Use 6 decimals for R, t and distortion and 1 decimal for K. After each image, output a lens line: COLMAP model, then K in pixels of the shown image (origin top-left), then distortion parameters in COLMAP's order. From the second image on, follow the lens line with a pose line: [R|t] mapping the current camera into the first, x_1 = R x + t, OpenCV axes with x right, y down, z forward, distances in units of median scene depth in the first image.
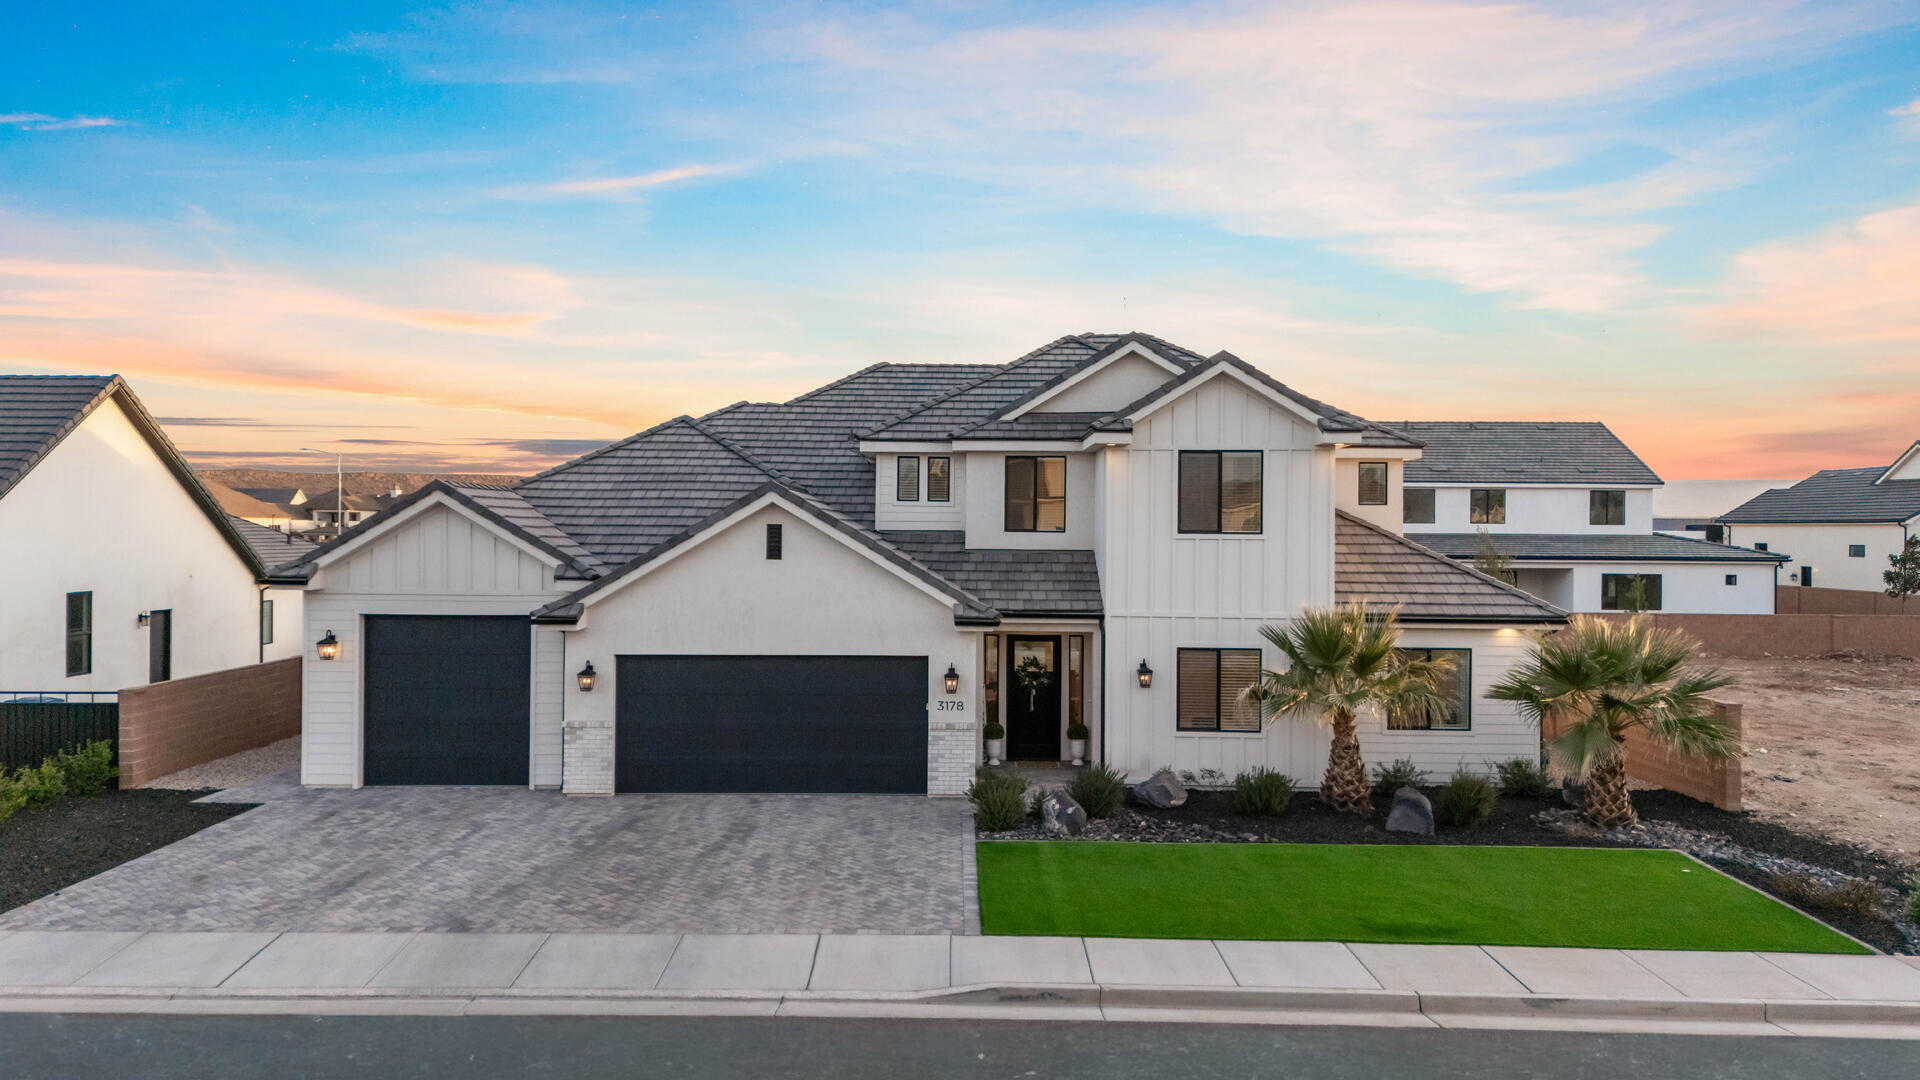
lens RADIAL K [[1372.4, 0, 946.1], [0, 1372.4, 529.3], [0, 0, 1]] dist [0.089148, -0.123790]
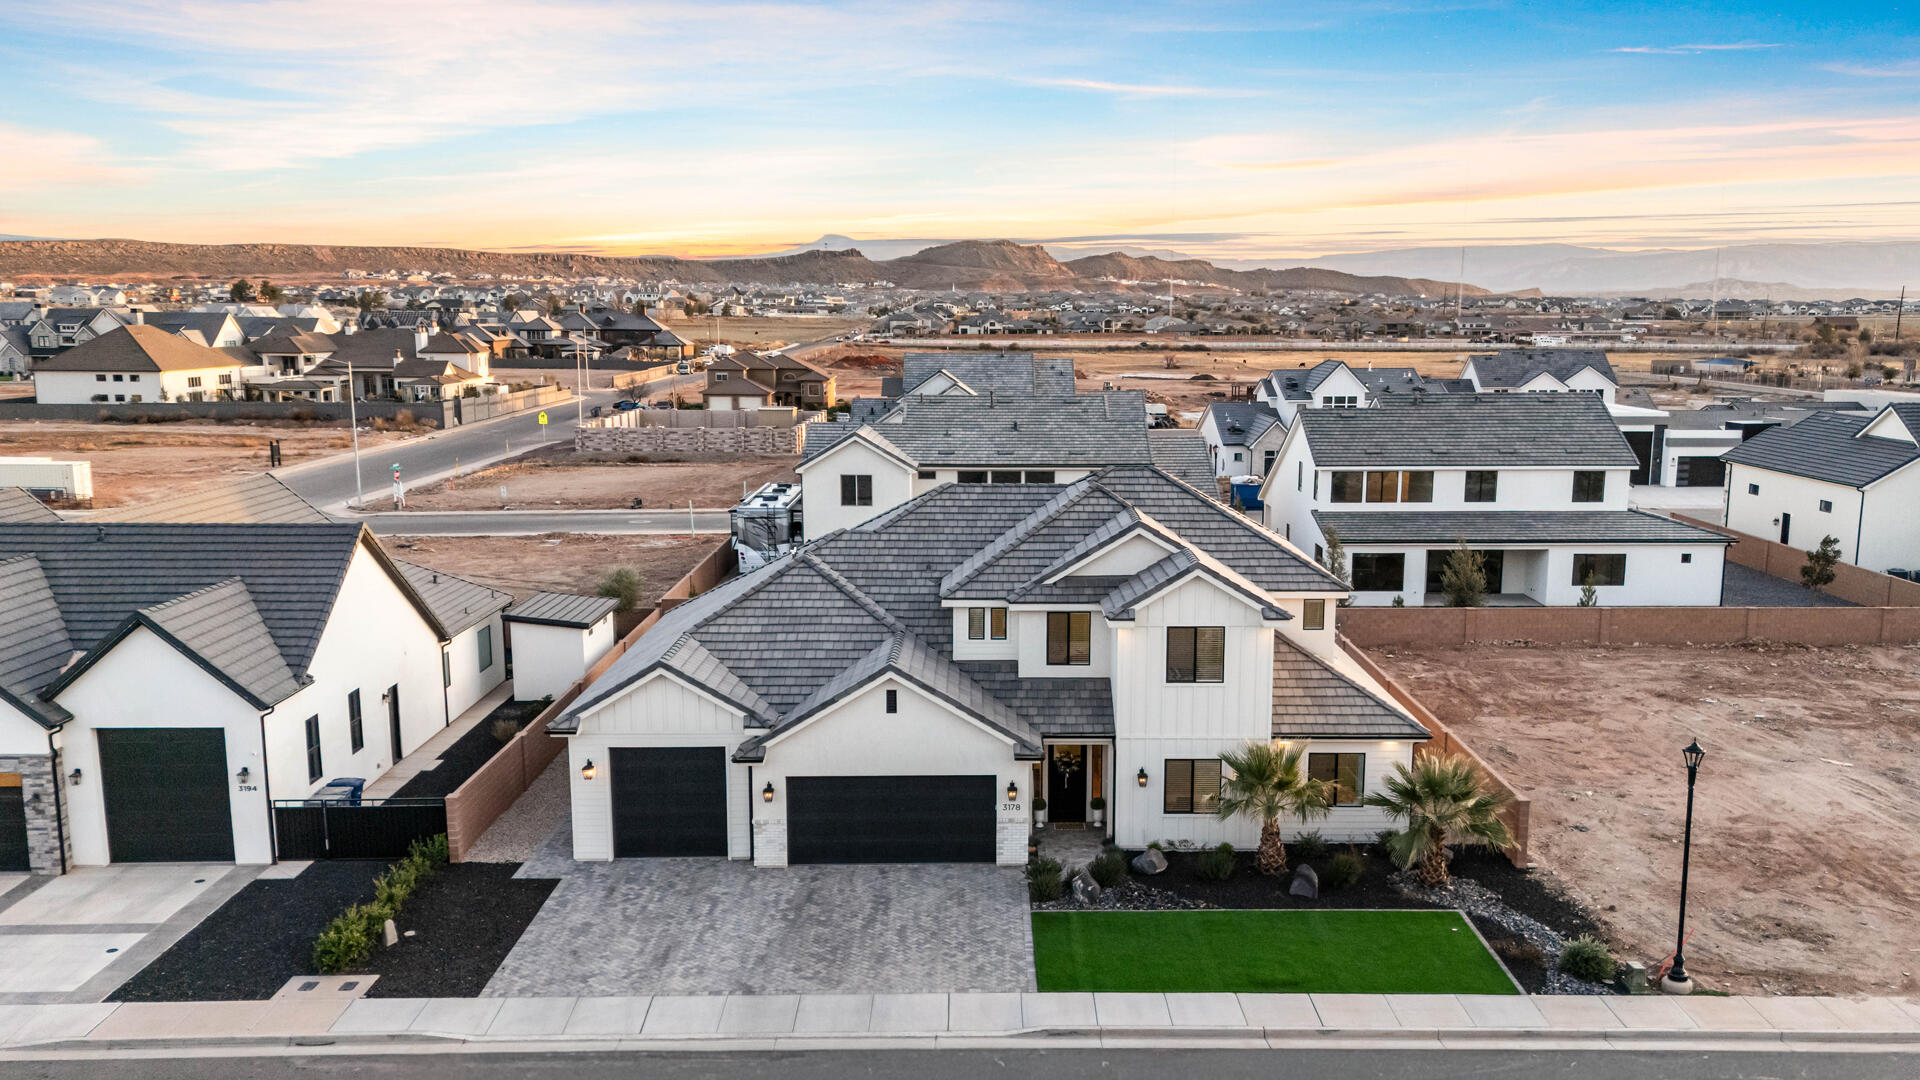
lens RADIAL K [[1581.2, 0, 1009.5], [0, 1581.2, 598.0], [0, 0, 1]] dist [0.105756, -0.146953]
pose [[0.999632, -0.009933, 0.025262, -0.039324], [0.005466, 0.985235, 0.171123, -0.381535], [-0.026589, -0.170922, 0.984926, -0.643634]]
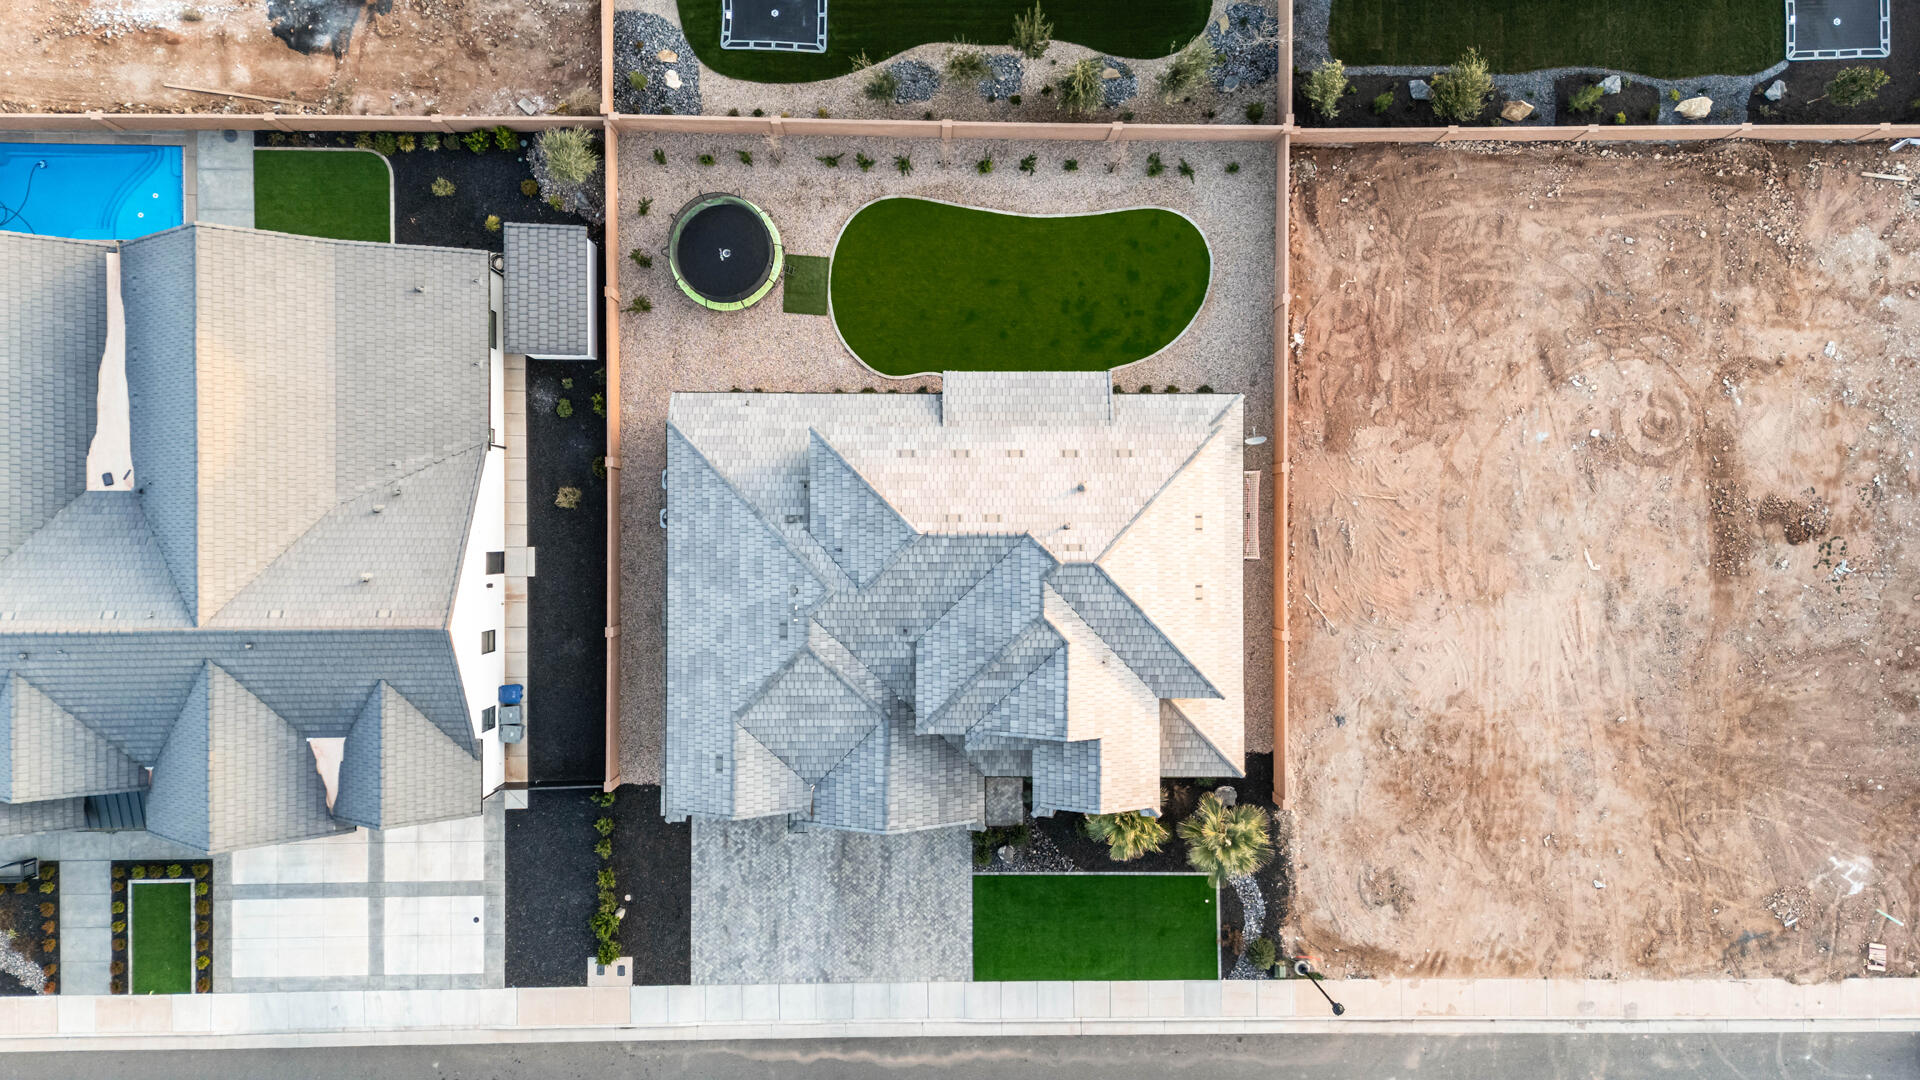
lens RADIAL K [[1372.4, 0, 946.1], [0, 1372.4, 529.3], [0, 0, 1]] dist [0.089148, -0.123790]
pose [[0.999926, -0.008404, 0.008746, -0.043117], [-0.008391, 0.041427, 0.999106, -2.211074], [-0.008758, -0.999106, 0.041353, 1.341539]]
